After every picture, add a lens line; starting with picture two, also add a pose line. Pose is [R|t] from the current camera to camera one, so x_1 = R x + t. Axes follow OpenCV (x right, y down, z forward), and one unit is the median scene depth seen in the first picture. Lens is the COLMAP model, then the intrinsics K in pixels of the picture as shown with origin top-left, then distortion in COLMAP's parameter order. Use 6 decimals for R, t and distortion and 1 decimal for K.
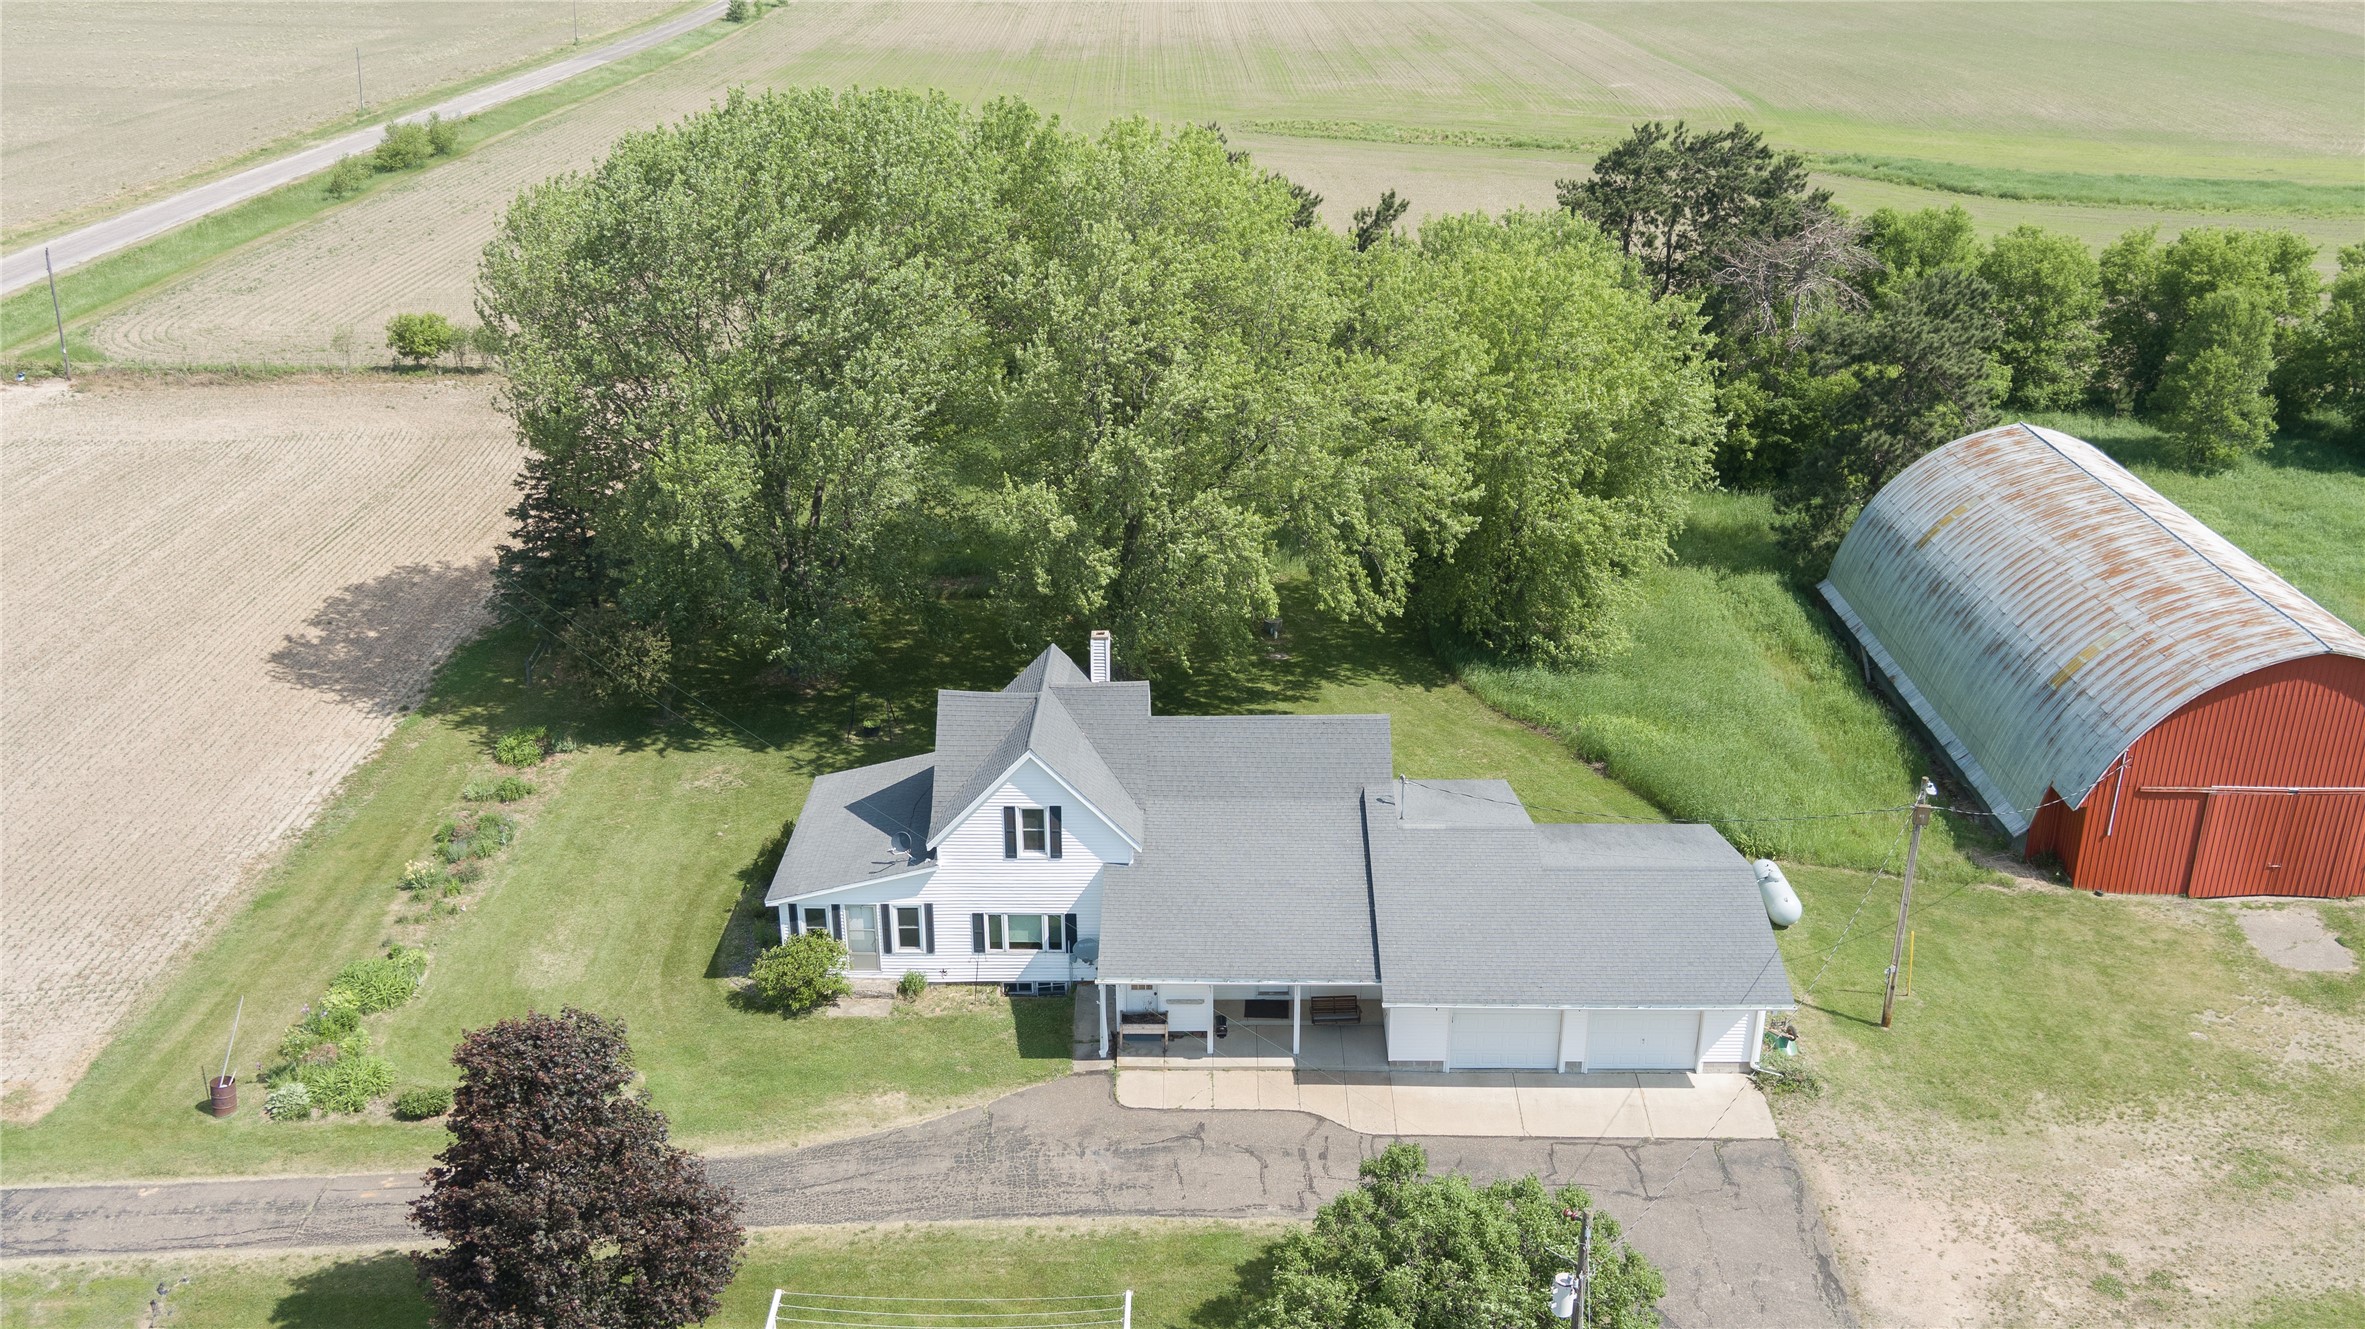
lens RADIAL K [[1965.6, 0, 1196.5], [0, 1965.6, 655.5], [0, 0, 1]] dist [-0.051925, 0.002645]
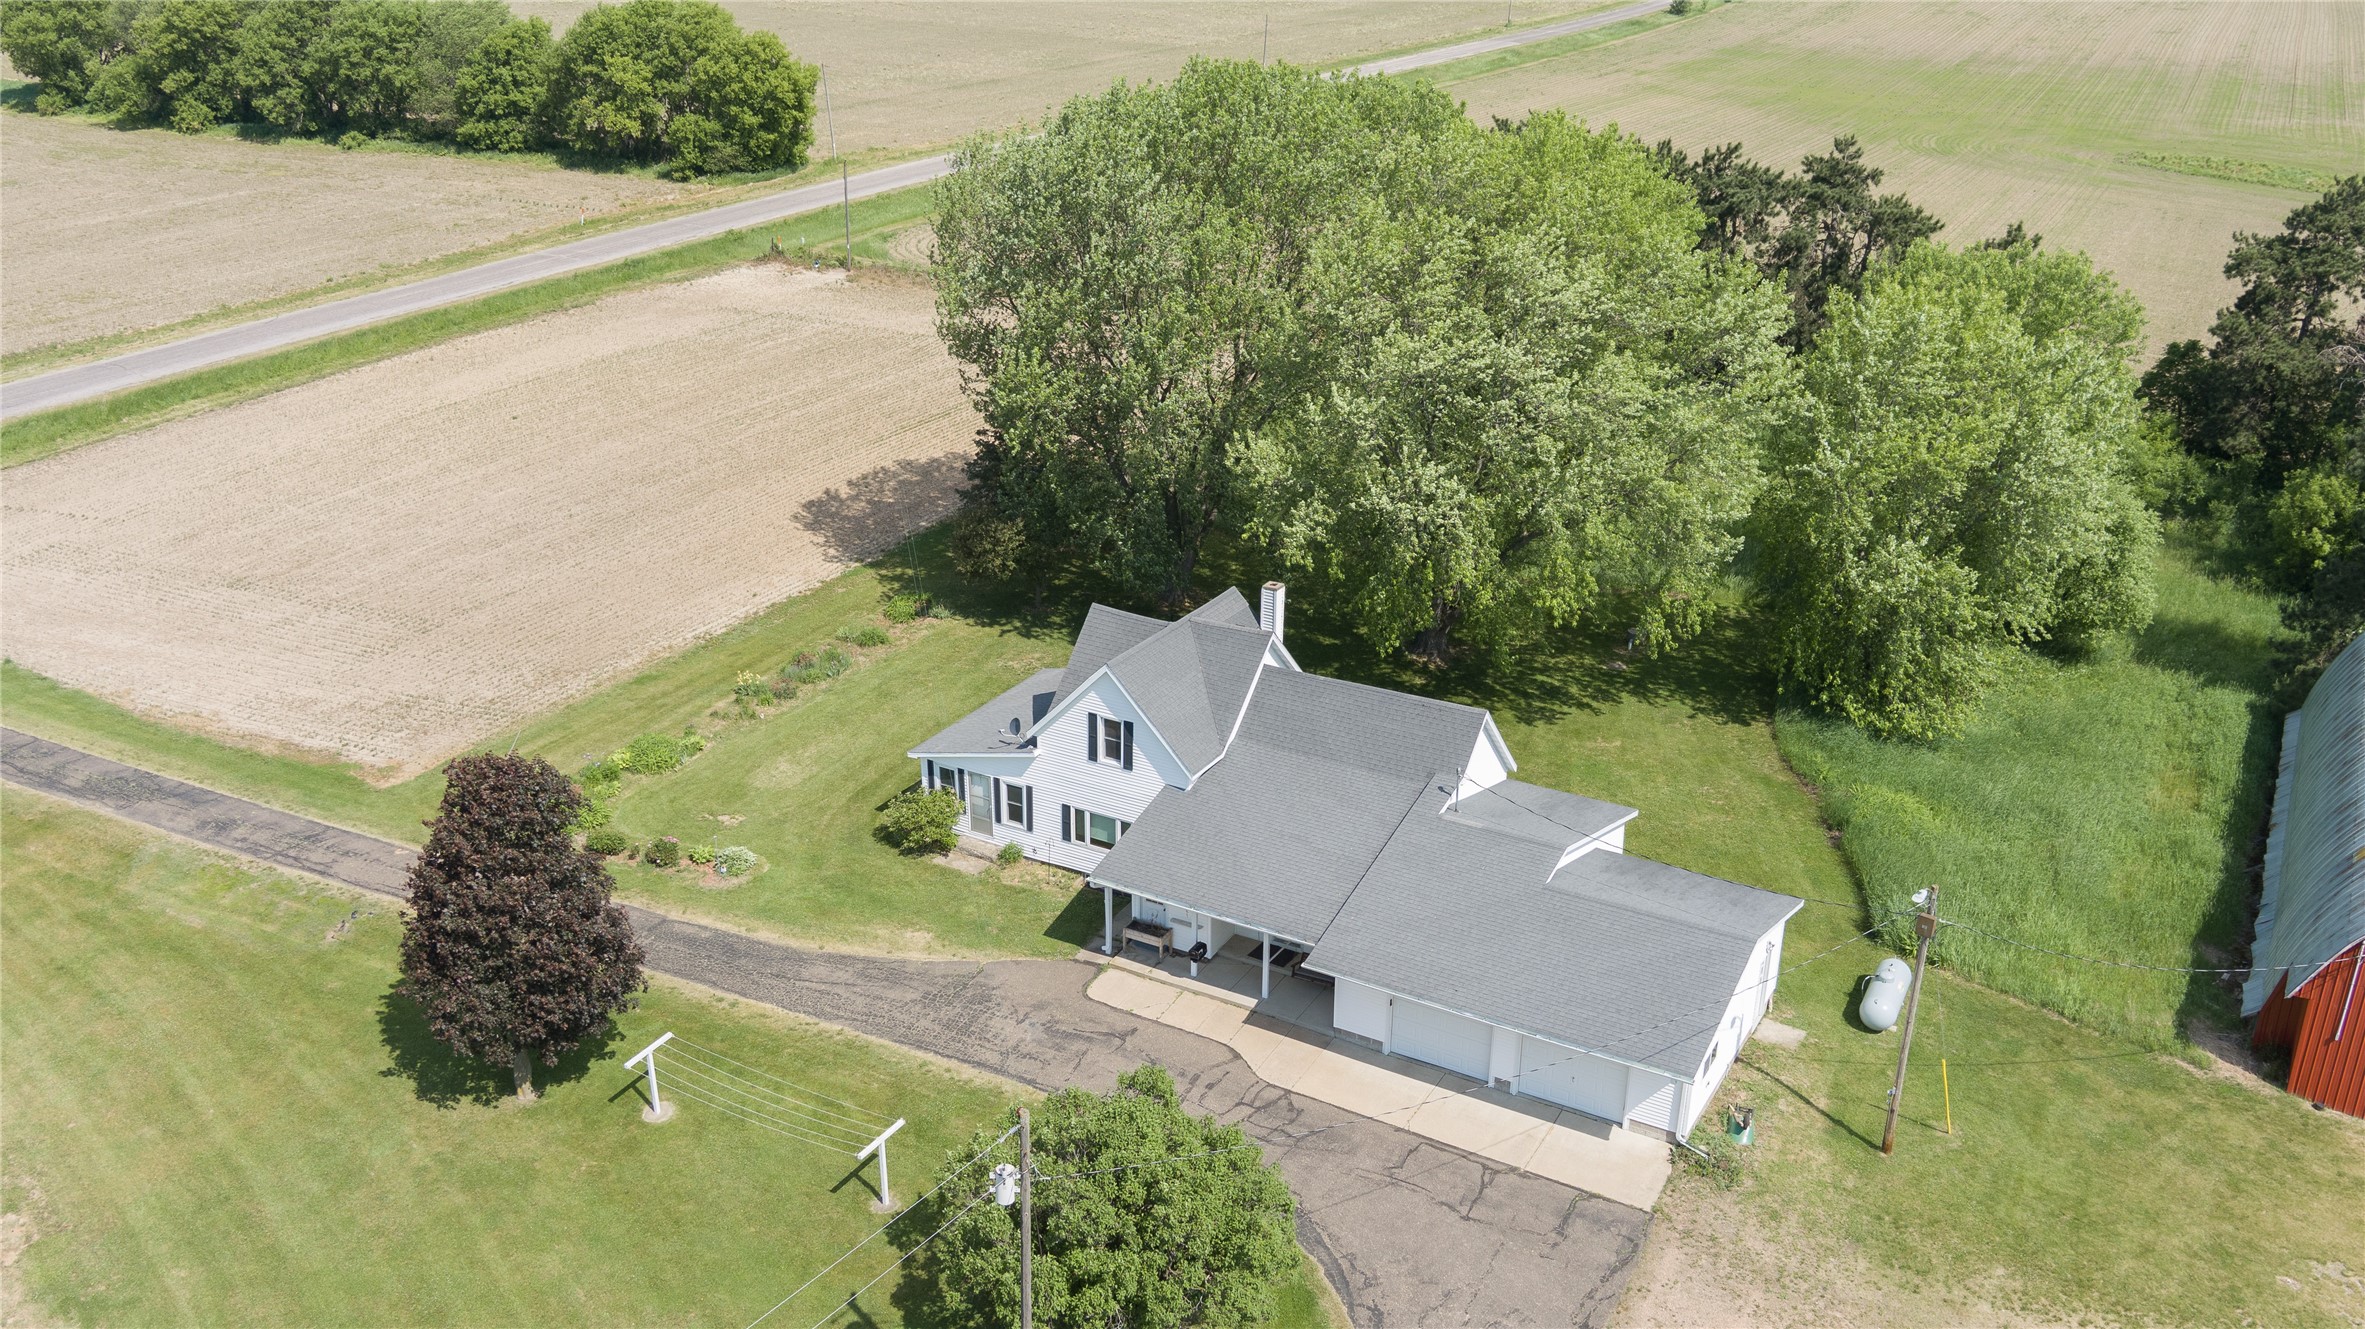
lens RADIAL K [[1965.6, 0, 1196.5], [0, 1965.6, 655.5], [0, 0, 1]] dist [-0.051925, 0.002645]
pose [[0.871998, 0.190928, -0.450740, 0.434608], [-0.189299, 0.980687, 0.049193, -0.019336], [0.451427, 0.042429, 0.891299, 0.042473]]
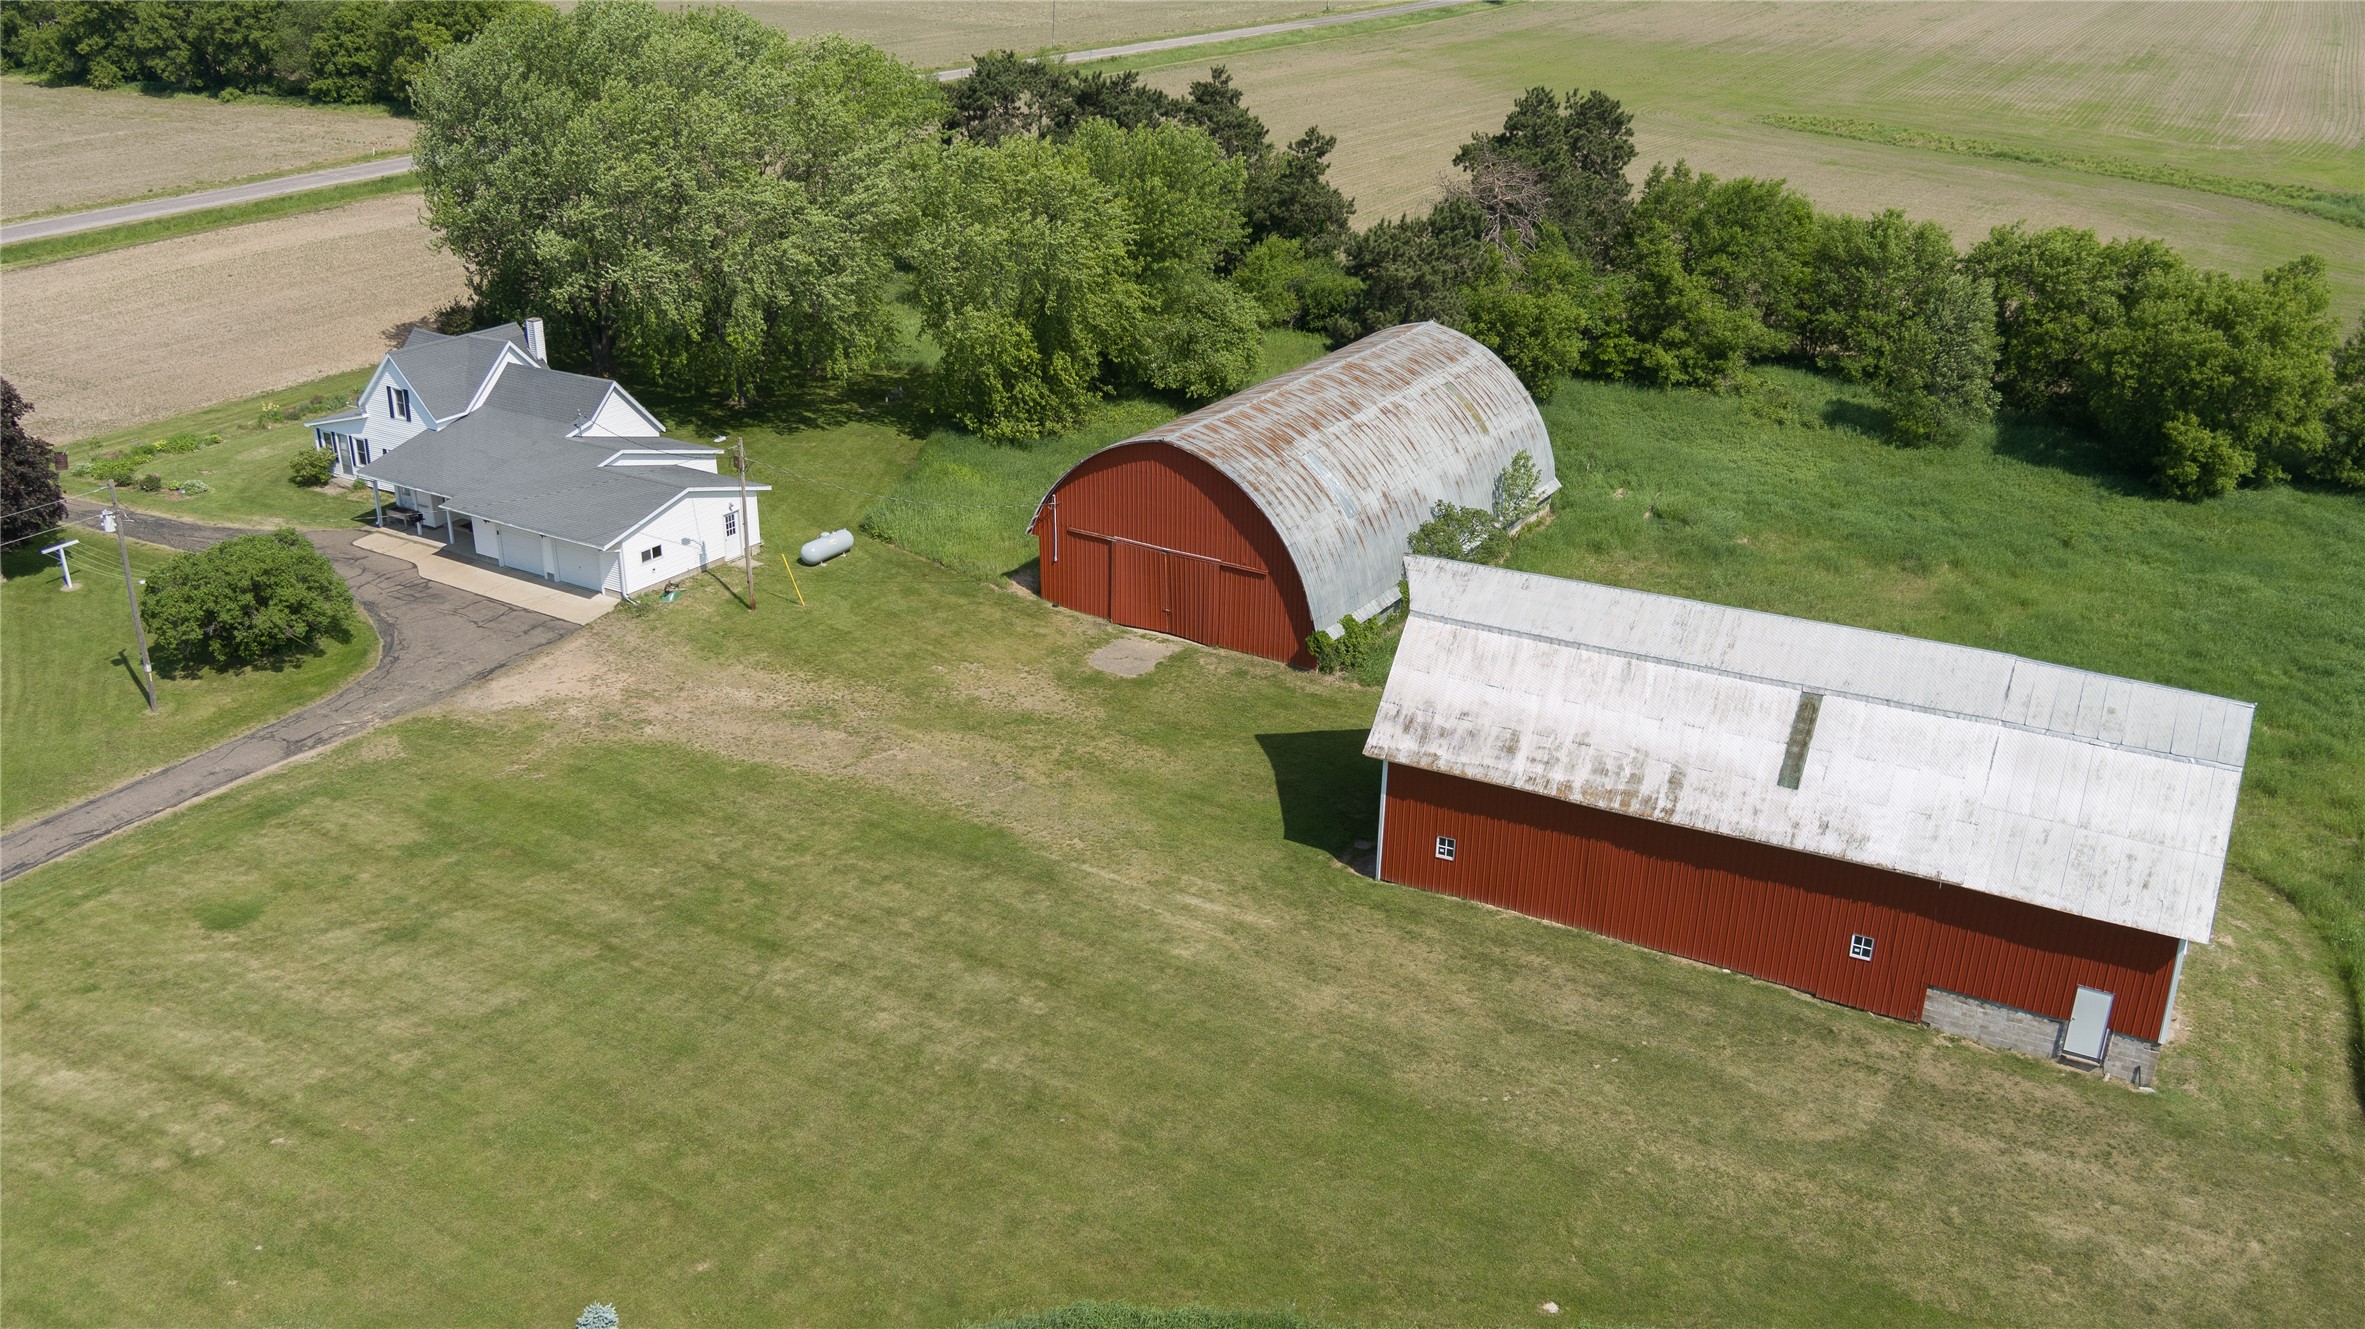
lens RADIAL K [[1909.4, 0, 1182.5], [0, 1909.4, 664.5], [0, 0, 1]] dist [-0.050077, 0.004987]
pose [[0.860491, 0.207378, -0.465348, 1.345711], [-0.200556, 0.977538, 0.064776, 0.066264], [0.468329, 0.037589, 0.882754, -0.166322]]
